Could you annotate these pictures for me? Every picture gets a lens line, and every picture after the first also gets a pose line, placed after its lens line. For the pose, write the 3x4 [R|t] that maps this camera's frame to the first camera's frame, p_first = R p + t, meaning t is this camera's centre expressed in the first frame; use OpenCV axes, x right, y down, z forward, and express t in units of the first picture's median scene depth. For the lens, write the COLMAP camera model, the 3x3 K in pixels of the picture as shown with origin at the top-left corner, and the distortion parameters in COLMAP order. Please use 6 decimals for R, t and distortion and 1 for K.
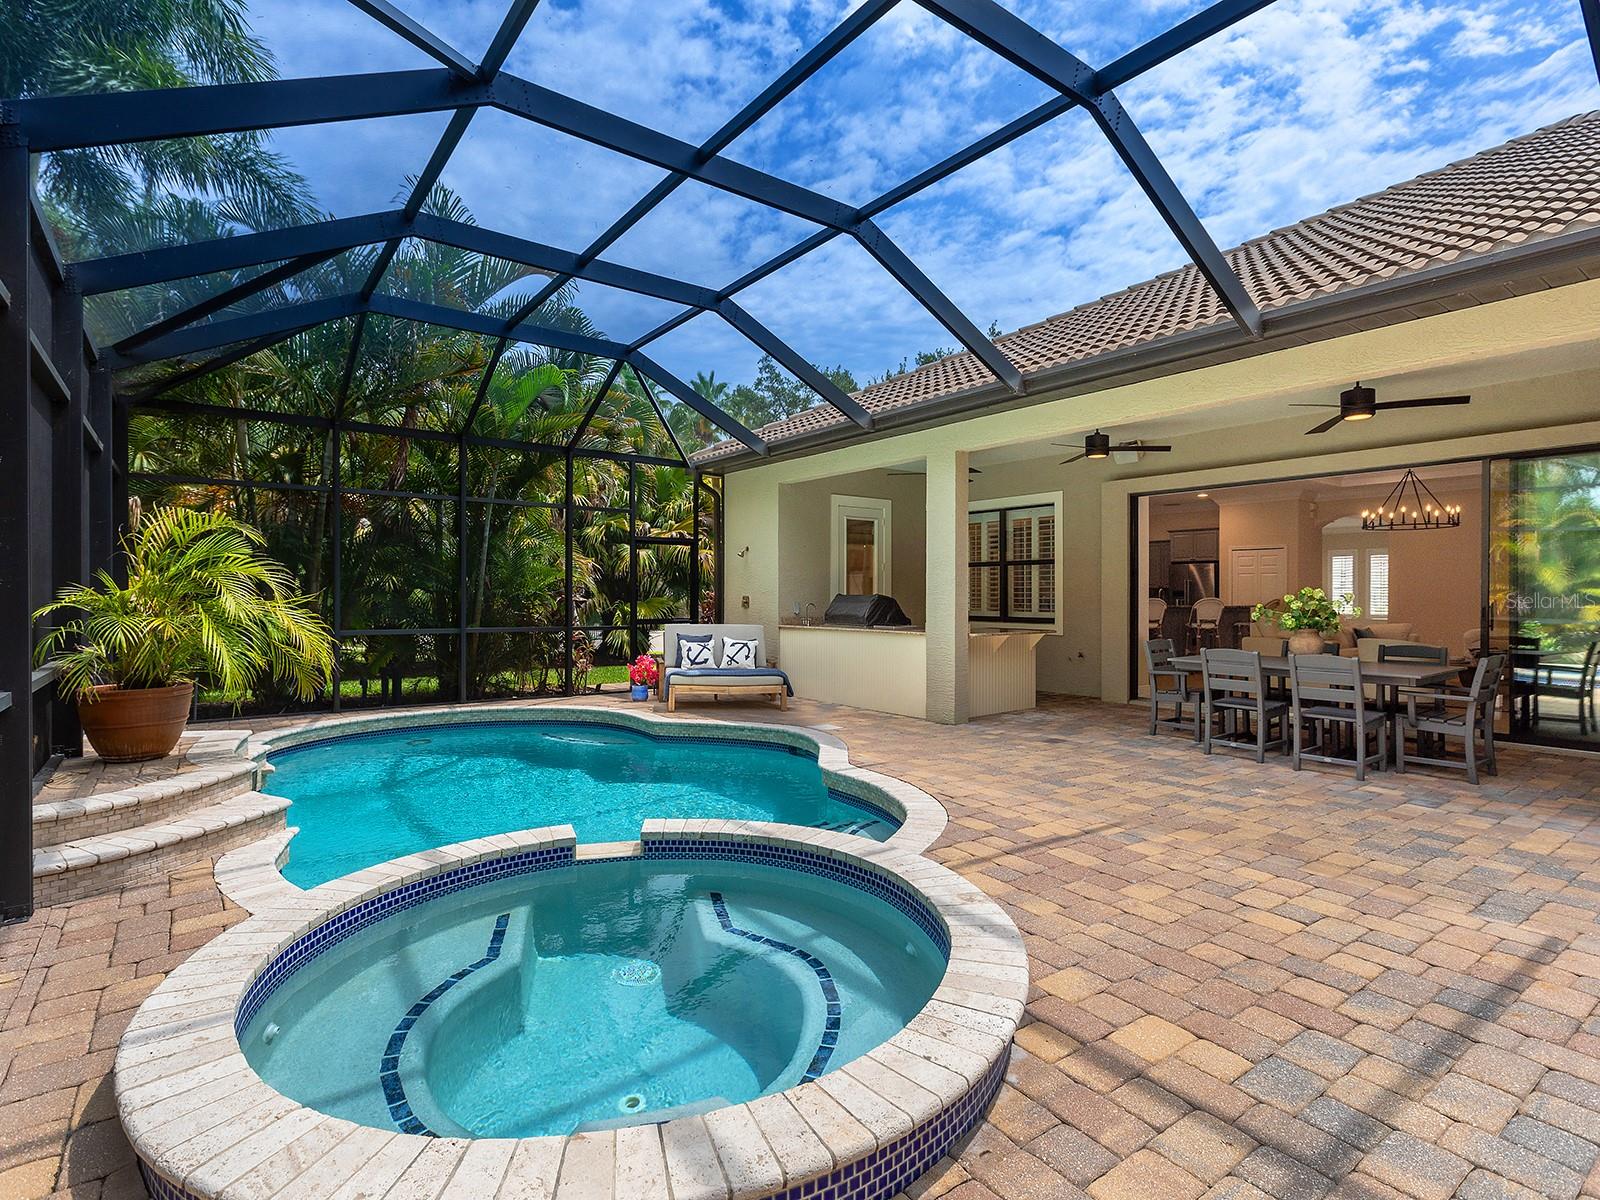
lens RADIAL K [[820.8, 0, 813.3], [0, 820.8, 589.6], [0, 0, 1]] dist [0.003752, -0.000235]
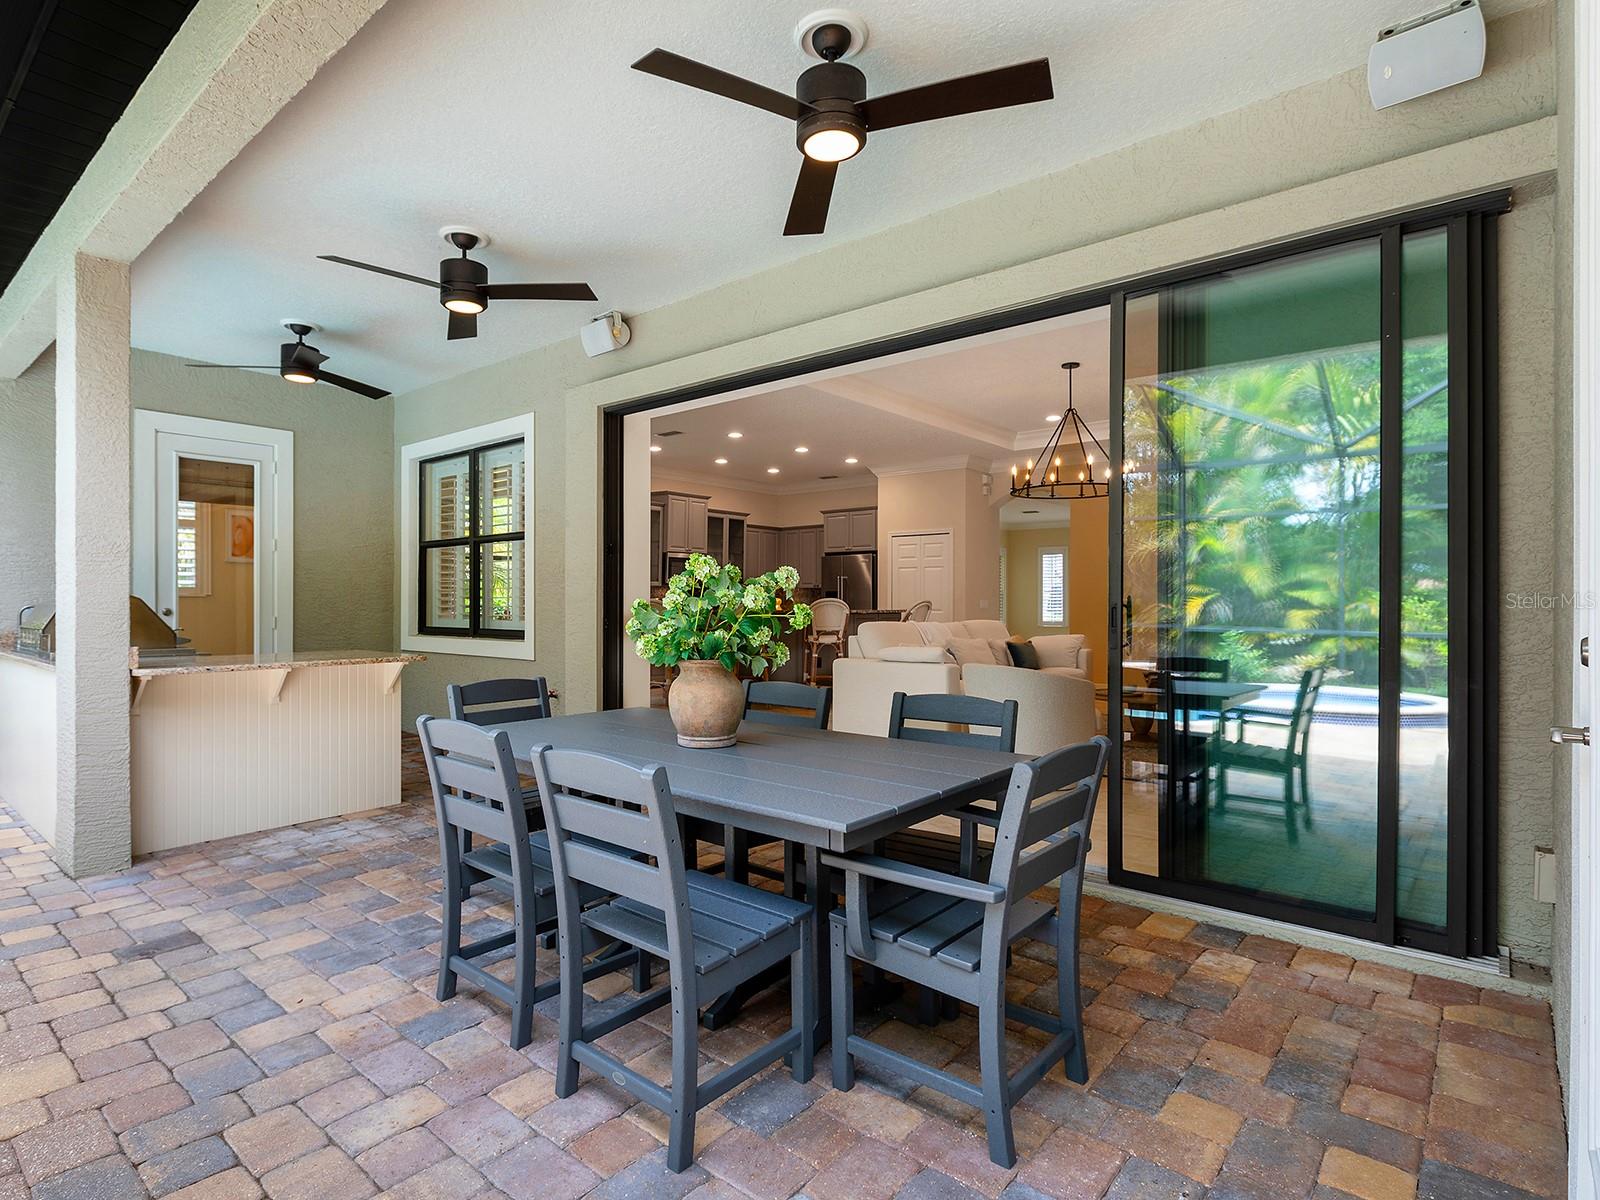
lens RADIAL K [[846.7, 0, 772.6], [0, 846.7, 595.0], [0, 0, 1]] dist [-0.006124, -0.001343]
pose [[0.979218, 0.002320, 0.202796, 0.399795], [-0.001656, 0.999993, -0.003445, 0.013016], [-0.202802, 0.003038, 0.979215, 0.430365]]
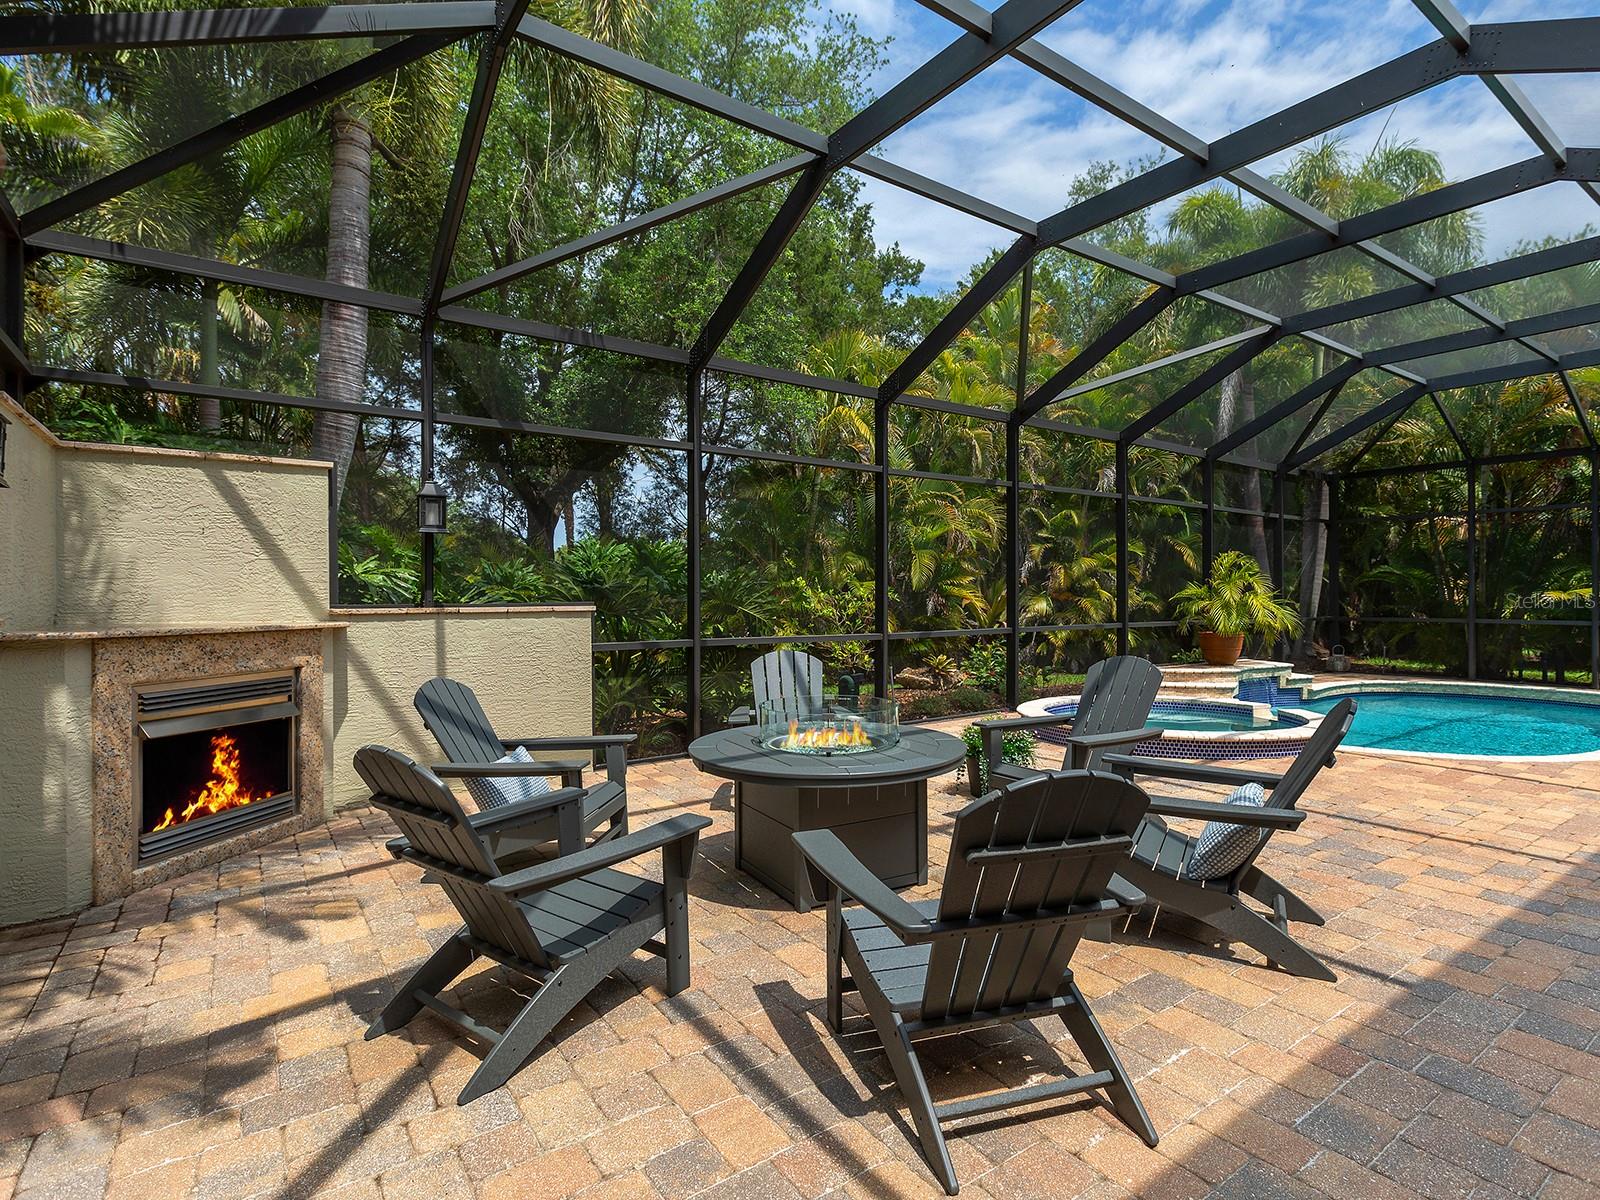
lens RADIAL K [[806.6, 0, 807.6], [0, 806.6, 592.1], [0, 0, 1]] dist [0.002106, -0.001179]
pose [[-0.041017, -0.009158, -0.999116, 0.738883], [0.007870, 0.999924, -0.009489, 0.009499], [0.999127, -0.008253, -0.040942, -0.013417]]
